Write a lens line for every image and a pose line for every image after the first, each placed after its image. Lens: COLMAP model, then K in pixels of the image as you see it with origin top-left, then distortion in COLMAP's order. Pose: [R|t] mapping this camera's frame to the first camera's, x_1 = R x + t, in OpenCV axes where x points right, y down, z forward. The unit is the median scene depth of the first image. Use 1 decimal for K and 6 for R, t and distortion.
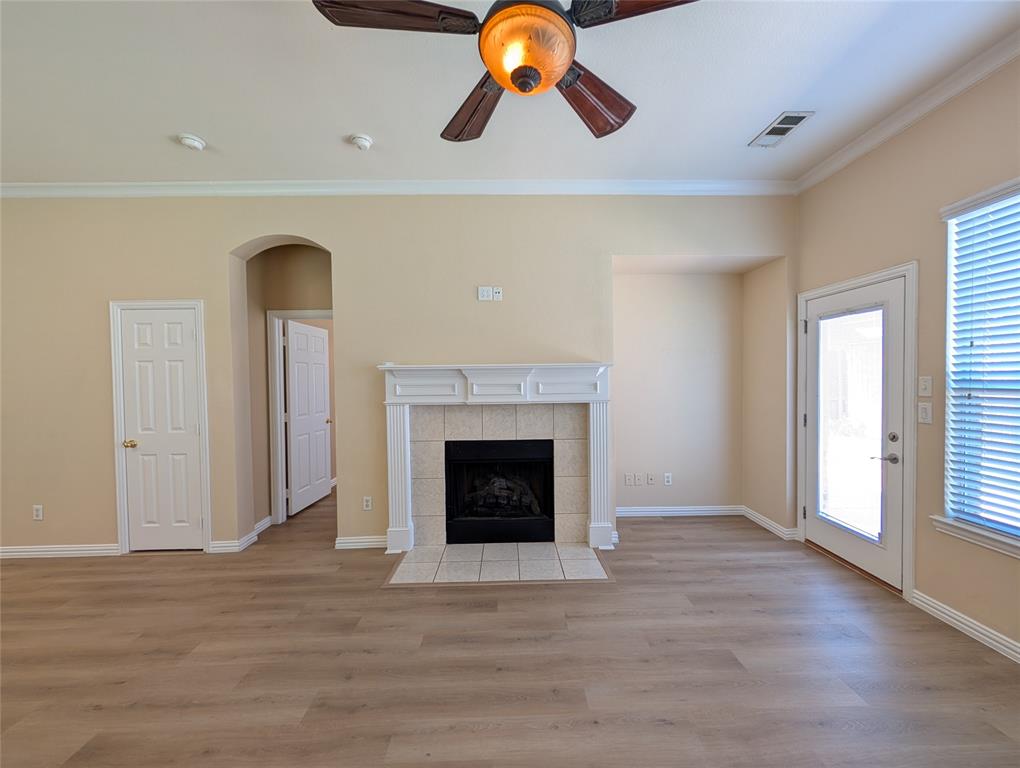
lens RADIAL K [[387.4, 0, 514.6], [0, 387.4, 384.7], [0, 0, 1]] dist [-0.000830, 0.000666]
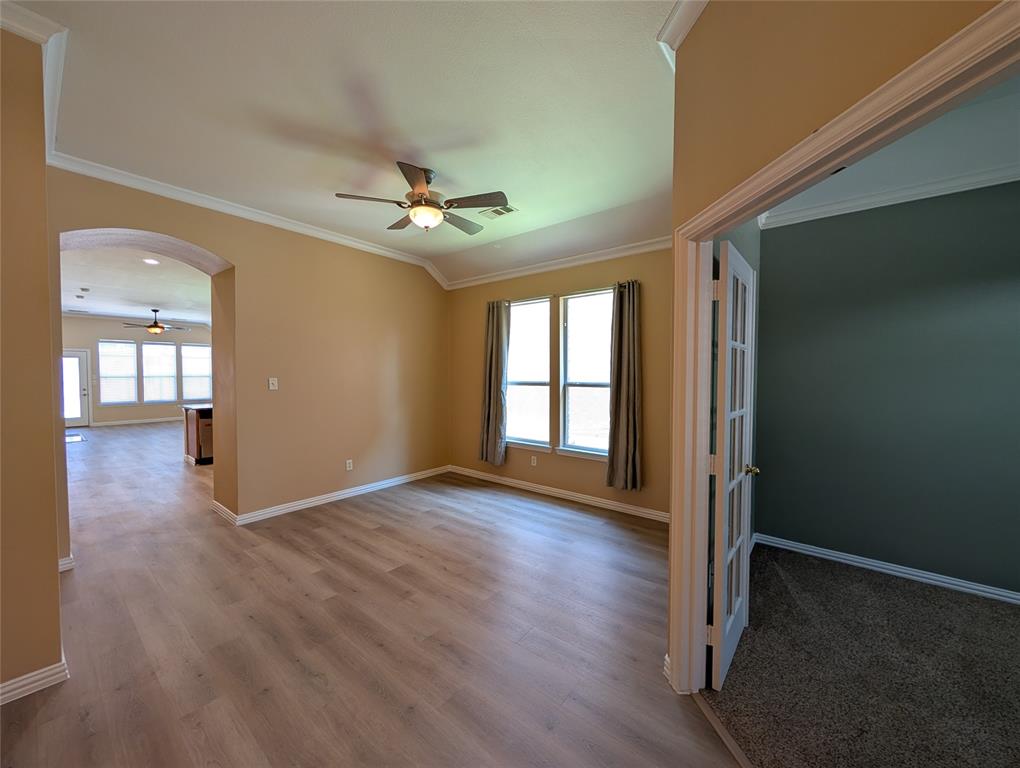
lens RADIAL K [[387.4, 0, 514.6], [0, 387.4, 384.7], [0, 0, 1]] dist [-0.000830, 0.000666]
pose [[-0.768460, -0.006800, 0.639861, -5.179143], [0.023881, 0.998942, 0.039296, 0.030487], [-0.639452, 0.045478, -0.767485, 1.221512]]
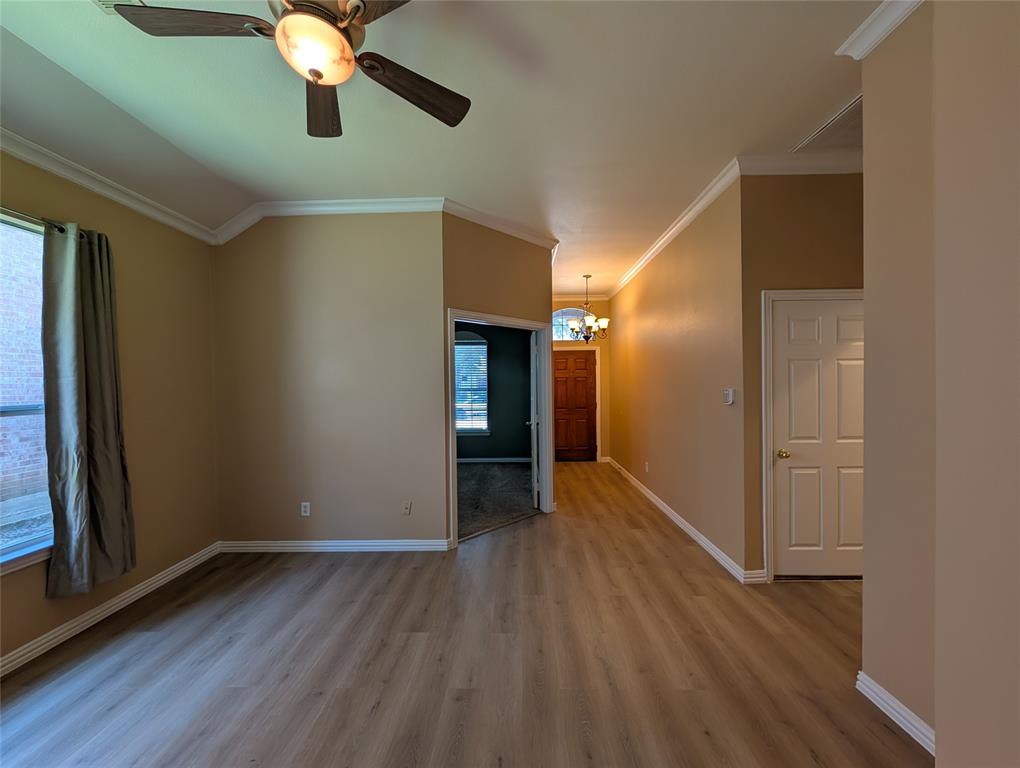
lens RADIAL K [[387.4, 0, 514.6], [0, 387.4, 384.7], [0, 0, 1]] dist [-0.000830, 0.000666]
pose [[-0.034317, 0.020131, -0.999208, -3.638977], [-0.013289, 0.999700, 0.020597, 0.021793], [0.999323, 0.013985, -0.034039, 0.768181]]
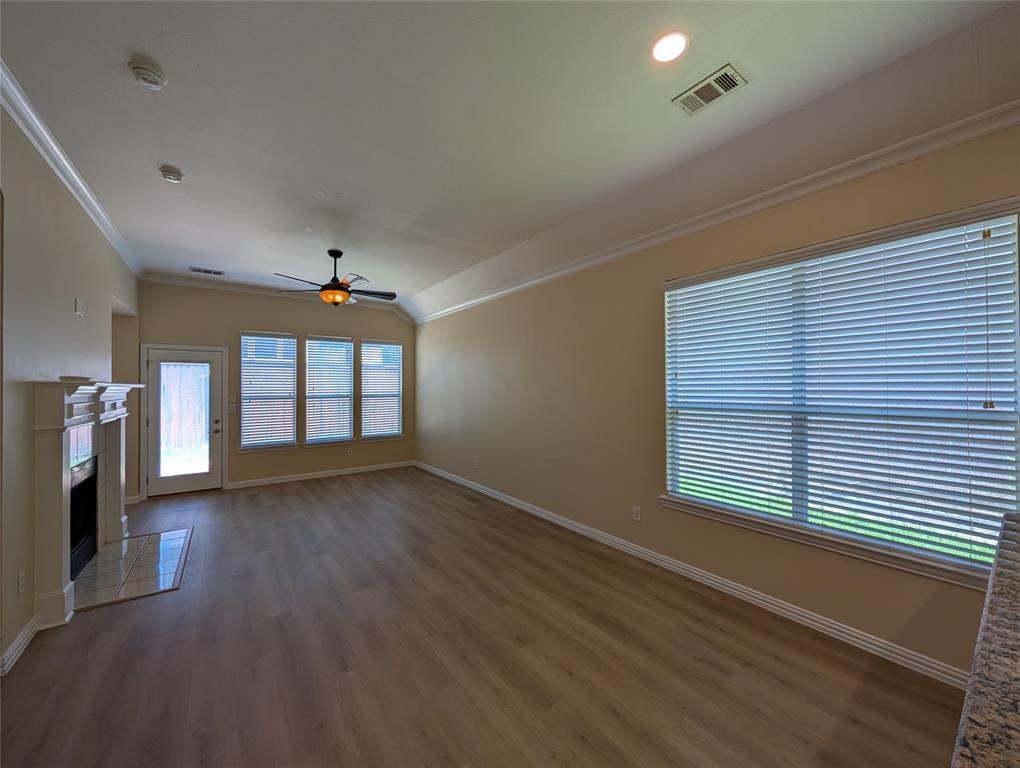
lens RADIAL K [[387.4, 0, 514.6], [0, 387.4, 384.7], [0, 0, 1]] dist [-0.000830, 0.000666]
pose [[-0.583768, 0.019932, 0.811676, -1.863092], [0.027987, 0.999599, -0.004418, -0.020543], [-0.811438, 0.020137, -0.584091, 0.893987]]
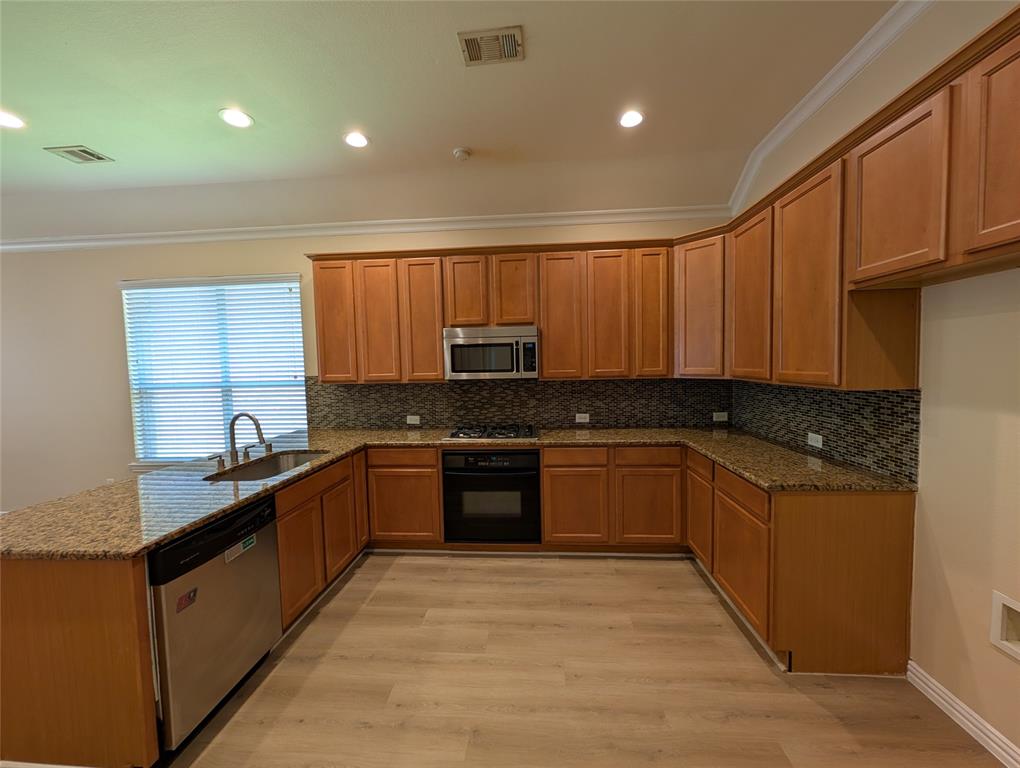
lens RADIAL K [[387.4, 0, 514.6], [0, 387.4, 384.7], [0, 0, 1]] dist [-0.000830, 0.000666]
pose [[-0.995301, 0.031932, 0.091412, -2.731898], [0.039122, 0.996188, 0.077971, -0.013261], [-0.088574, 0.081180, -0.992756, 1.105528]]
